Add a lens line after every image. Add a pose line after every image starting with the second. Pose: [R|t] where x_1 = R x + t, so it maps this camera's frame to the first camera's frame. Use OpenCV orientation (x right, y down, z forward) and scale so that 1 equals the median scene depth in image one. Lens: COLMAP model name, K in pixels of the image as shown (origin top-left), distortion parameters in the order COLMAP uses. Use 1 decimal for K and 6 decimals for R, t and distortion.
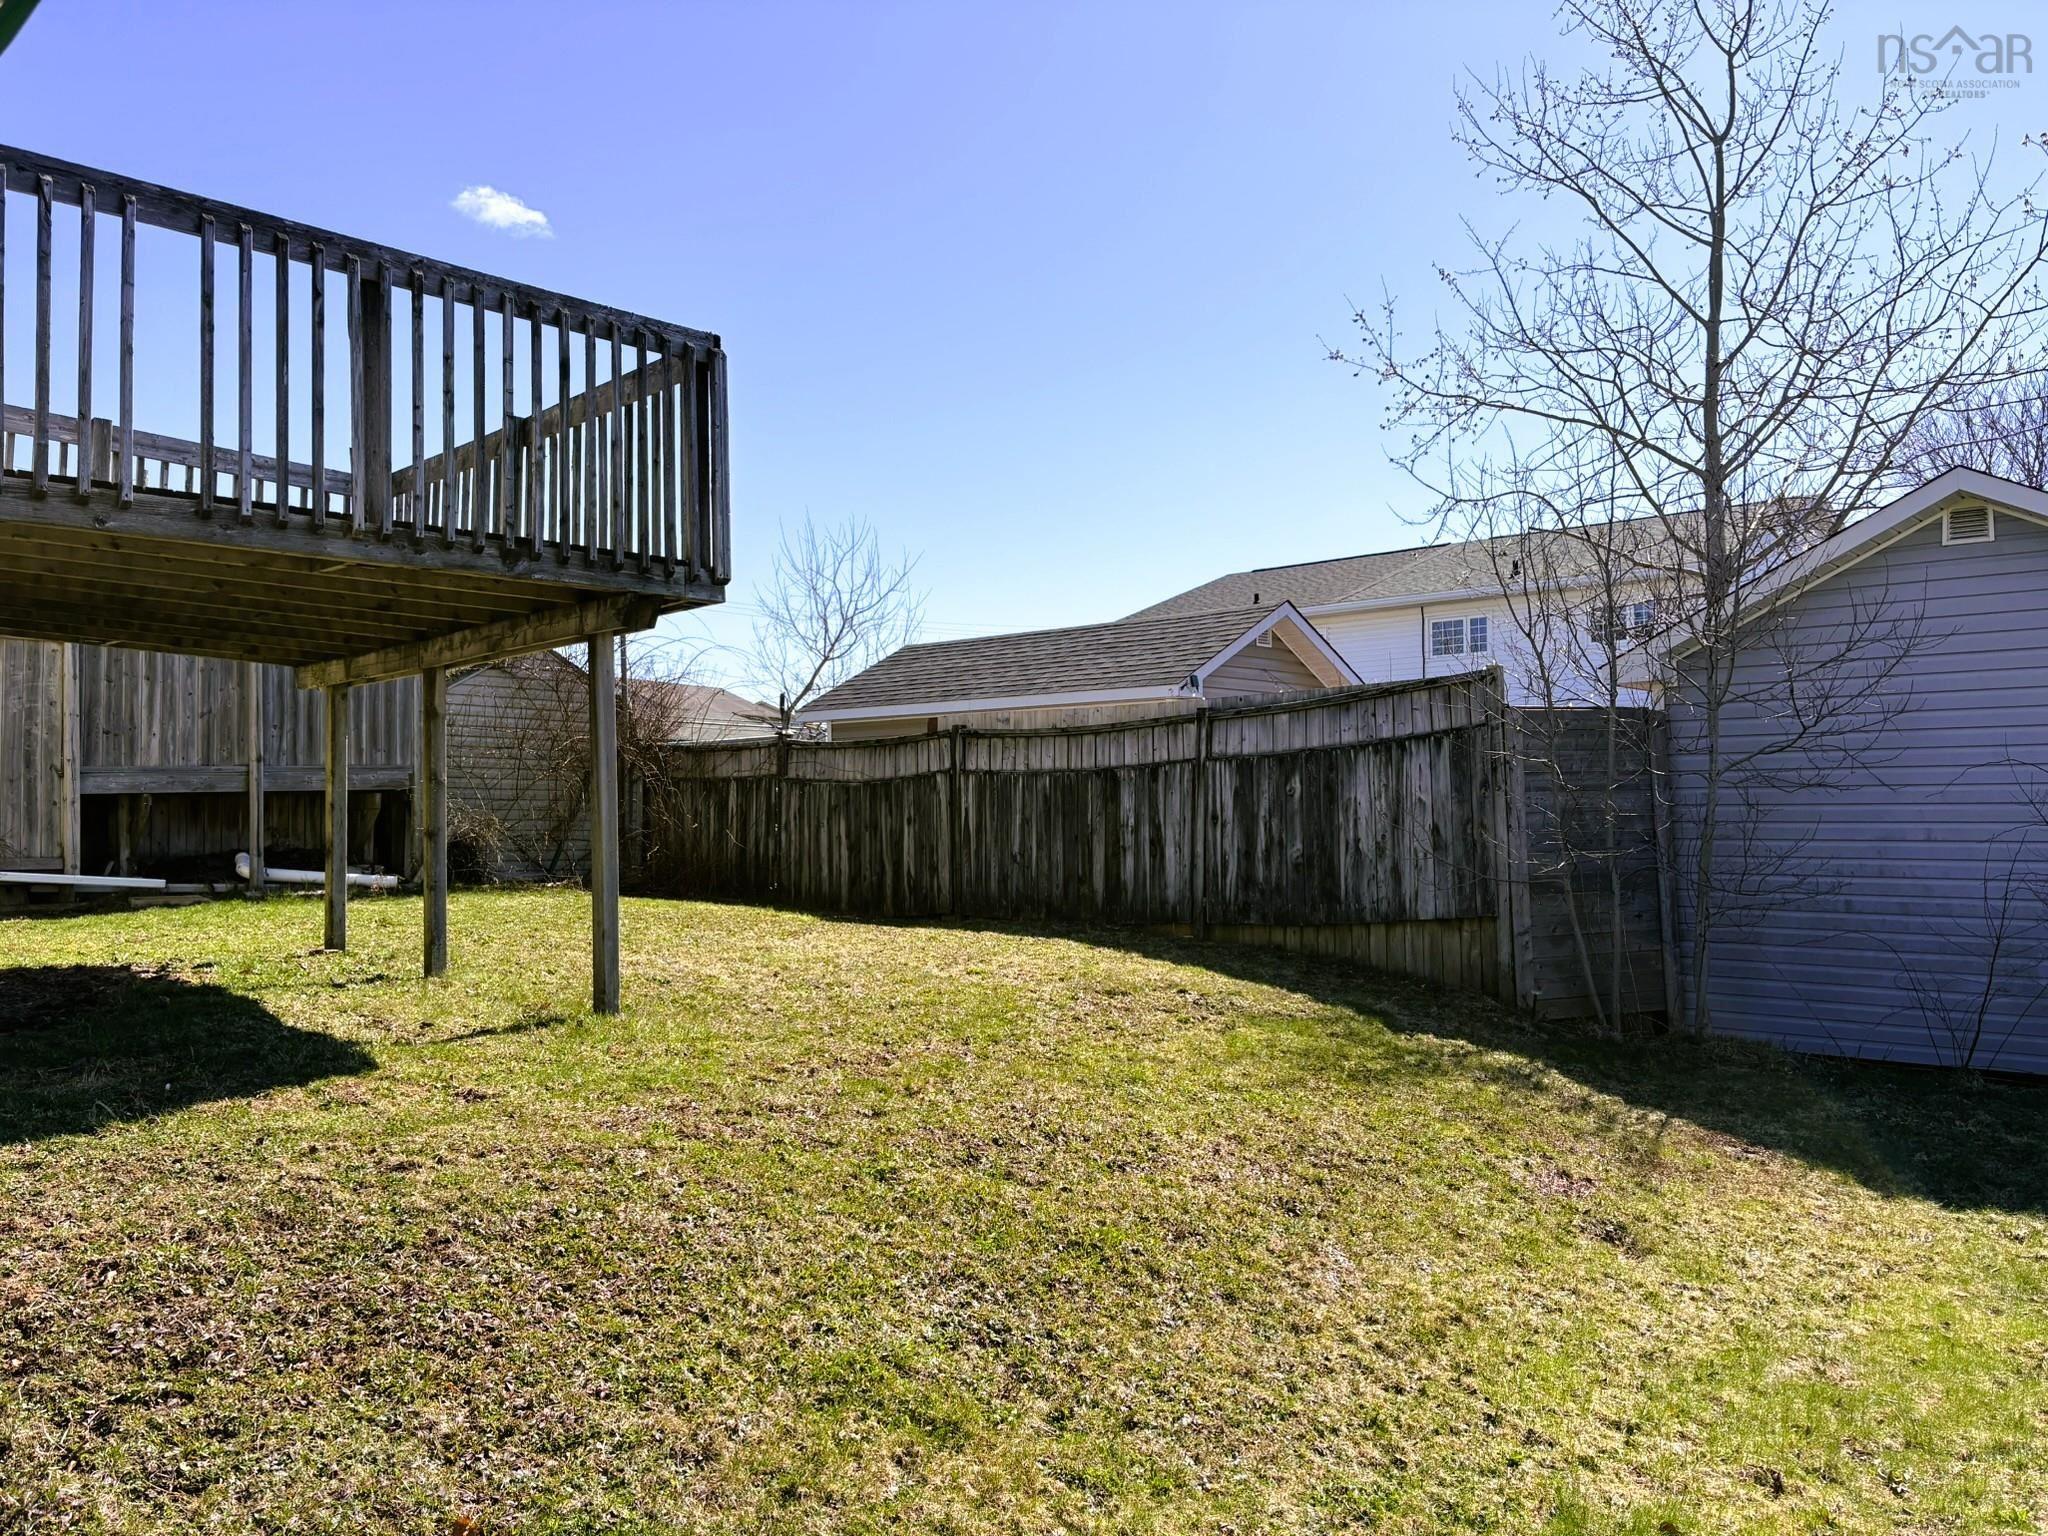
lens RADIAL K [[1531.8, 0, 1034.6], [0, 1531.8, 766.8], [0, 0, 1]] dist [0.076137, -0.100358]
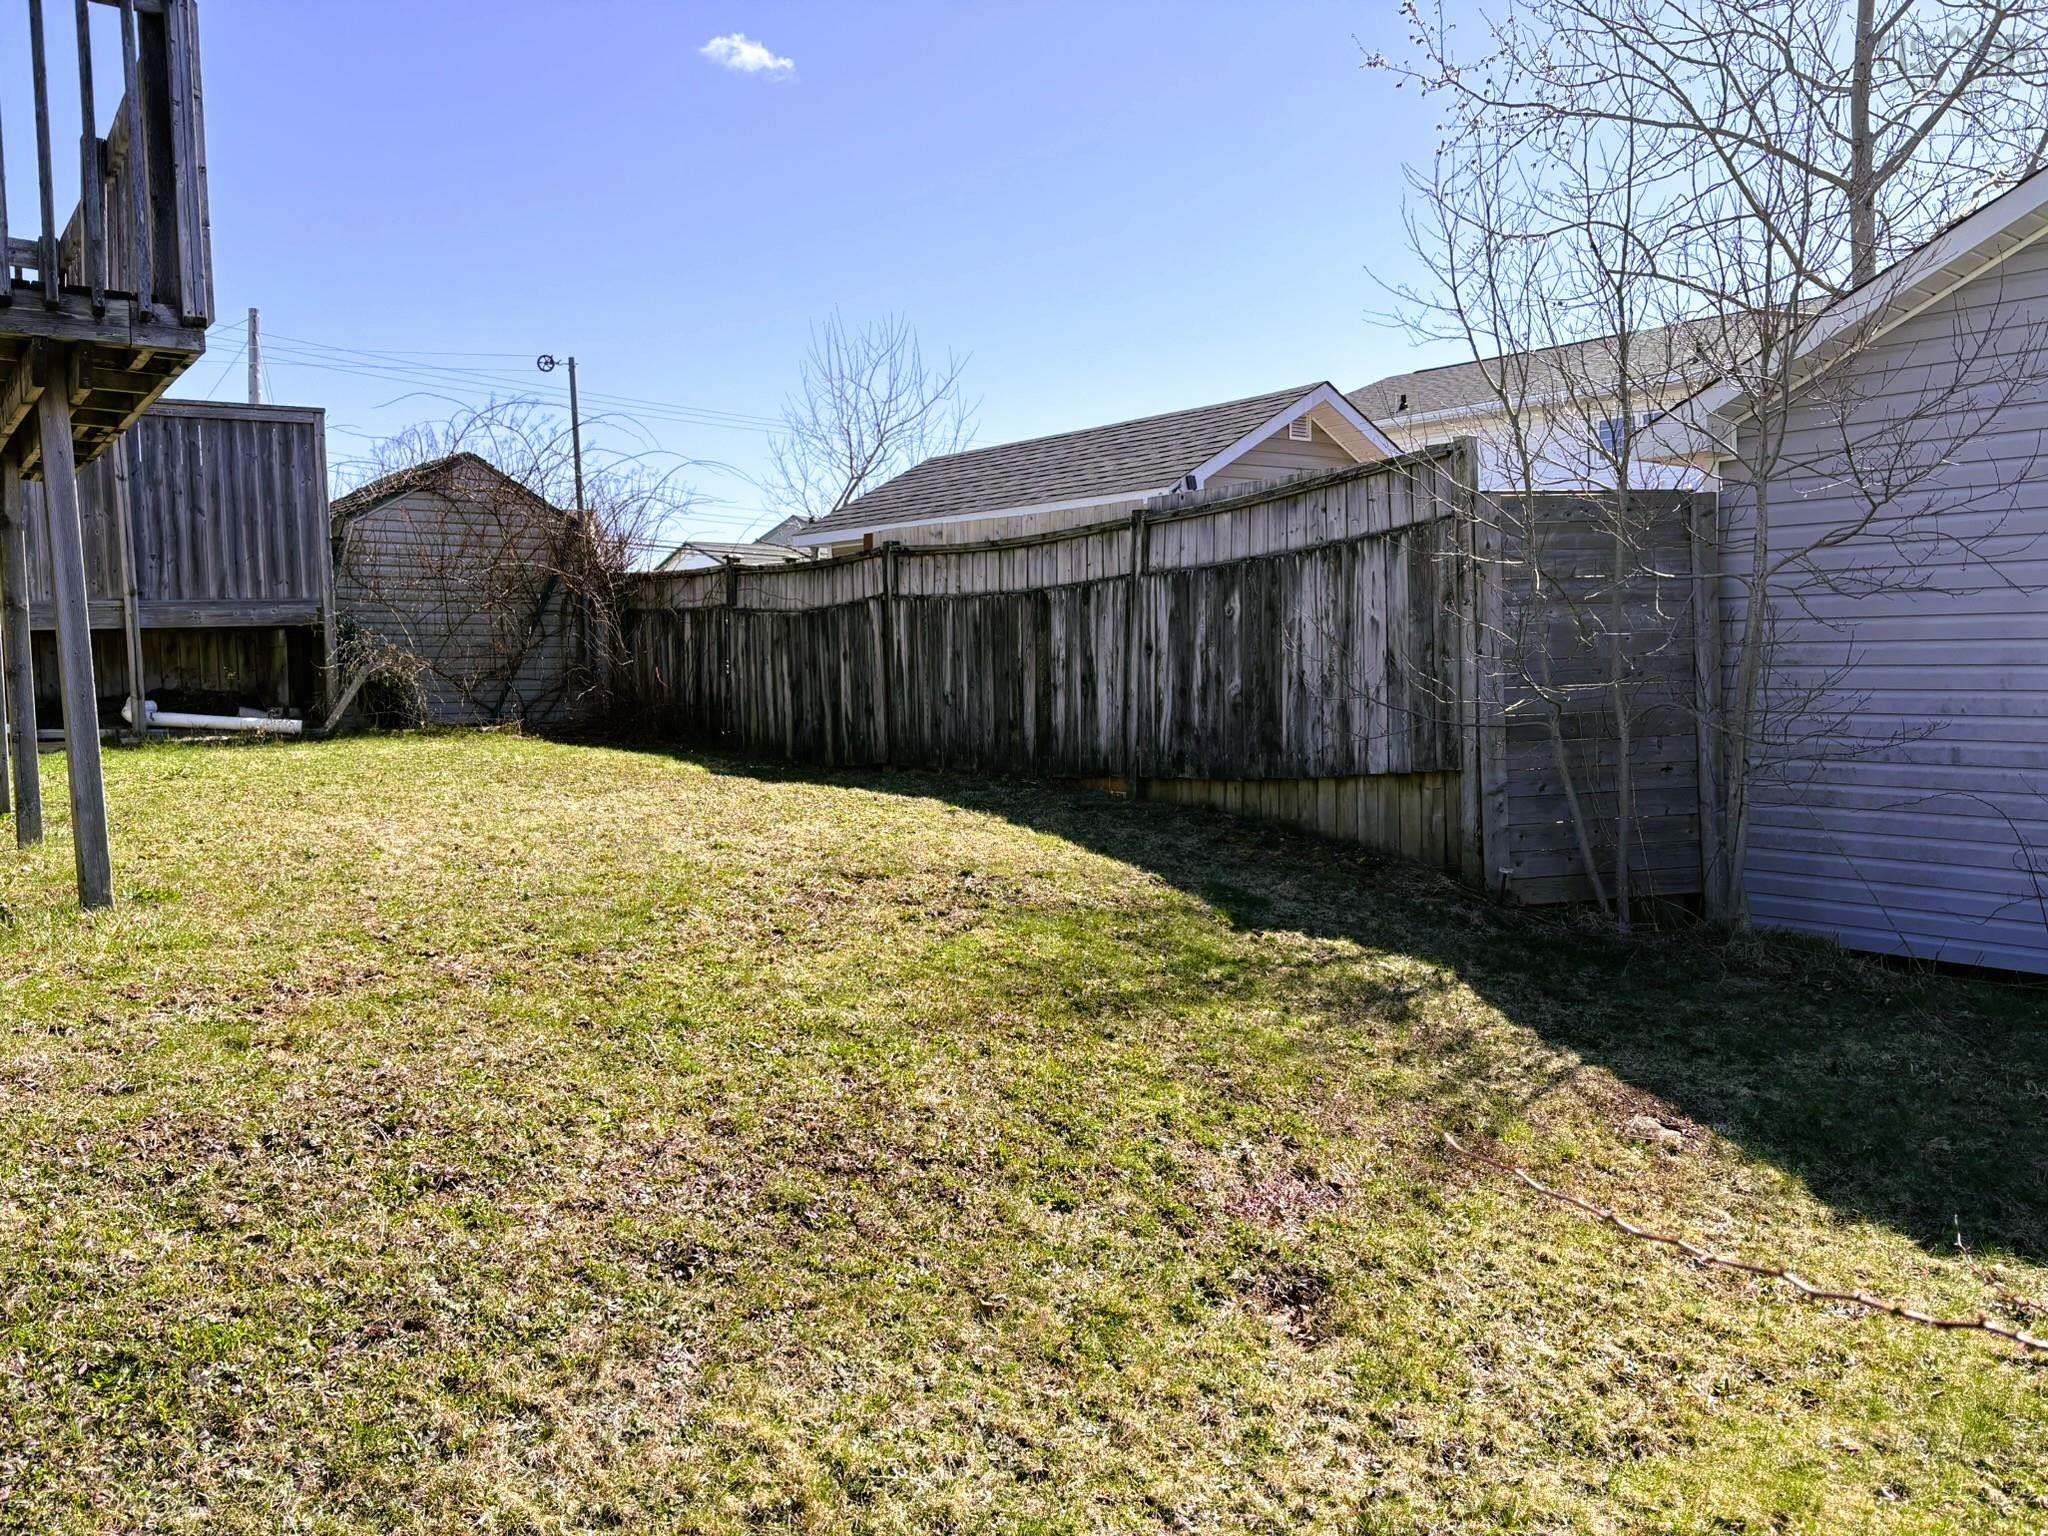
lens RADIAL K [[1531.8, 0, 1034.6], [0, 1531.8, 766.8], [0, 0, 1]] dist [0.076137, -0.100358]
pose [[0.989111, 0.000448, -0.147167, 0.176881], [0.014976, 0.994498, 0.103683, 0.011221], [0.146404, -0.104758, 0.983662, 0.191909]]
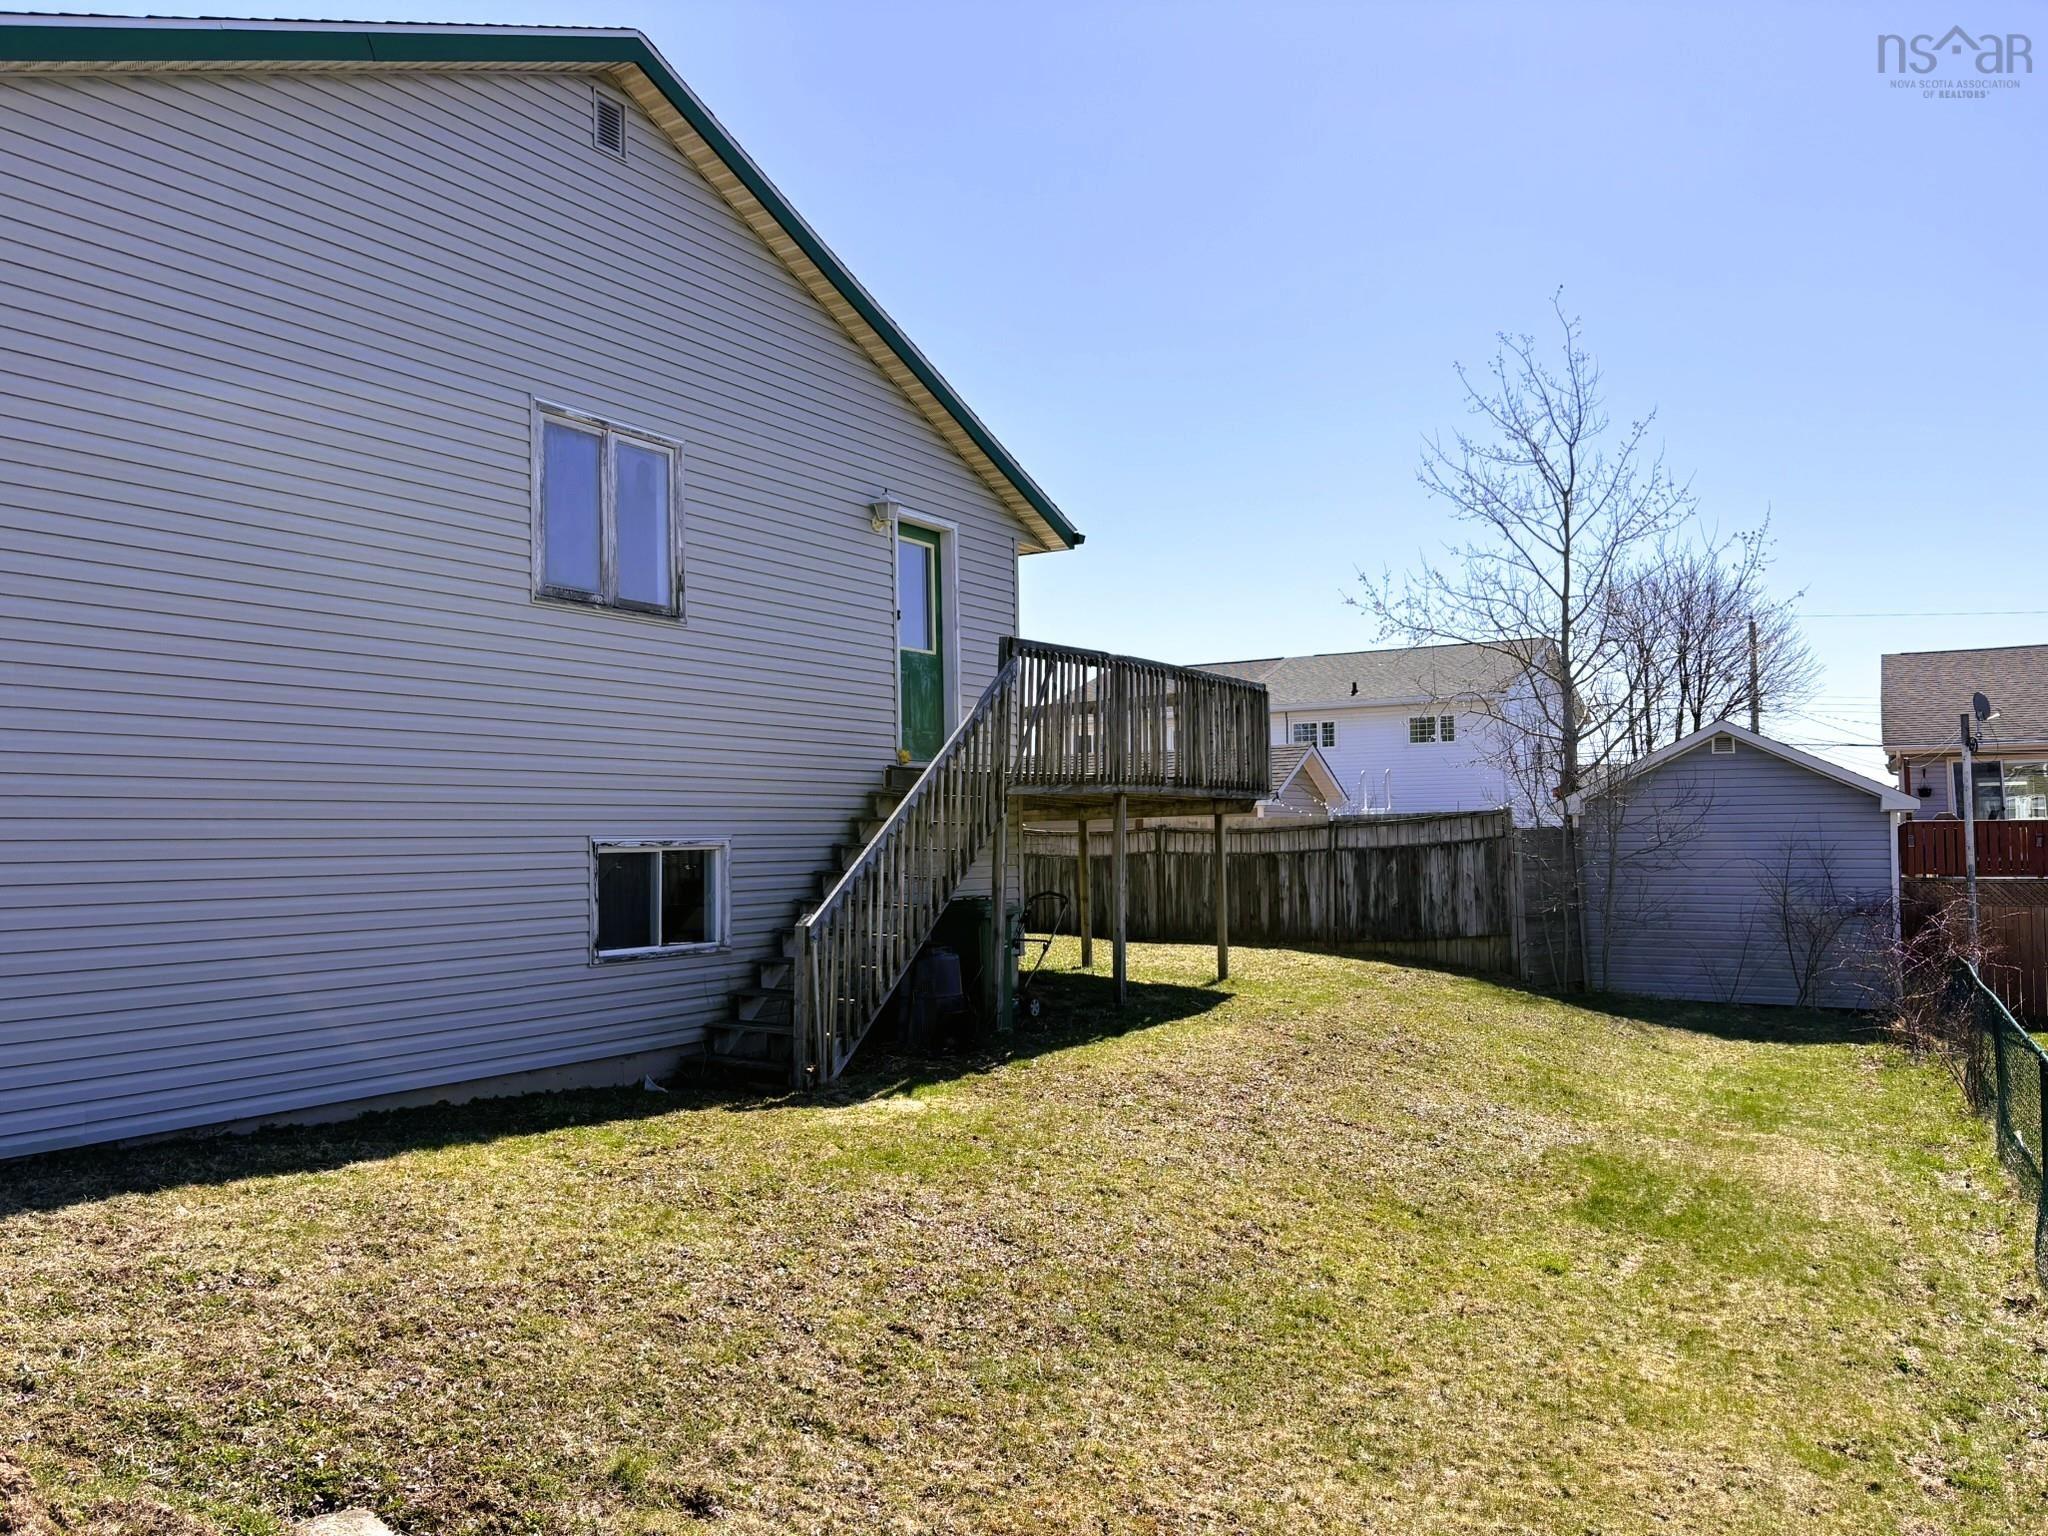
lens RADIAL K [[1529.8, 0, 1035.6], [0, 1529.8, 773.2], [0, 0, 1]] dist [0.024388, -0.042720]
pose [[0.976968, 0.009554, 0.213174, -0.621721], [-0.006403, 0.999860, -0.015464, -0.065232], [-0.213292, 0.013743, 0.976892, -0.688788]]
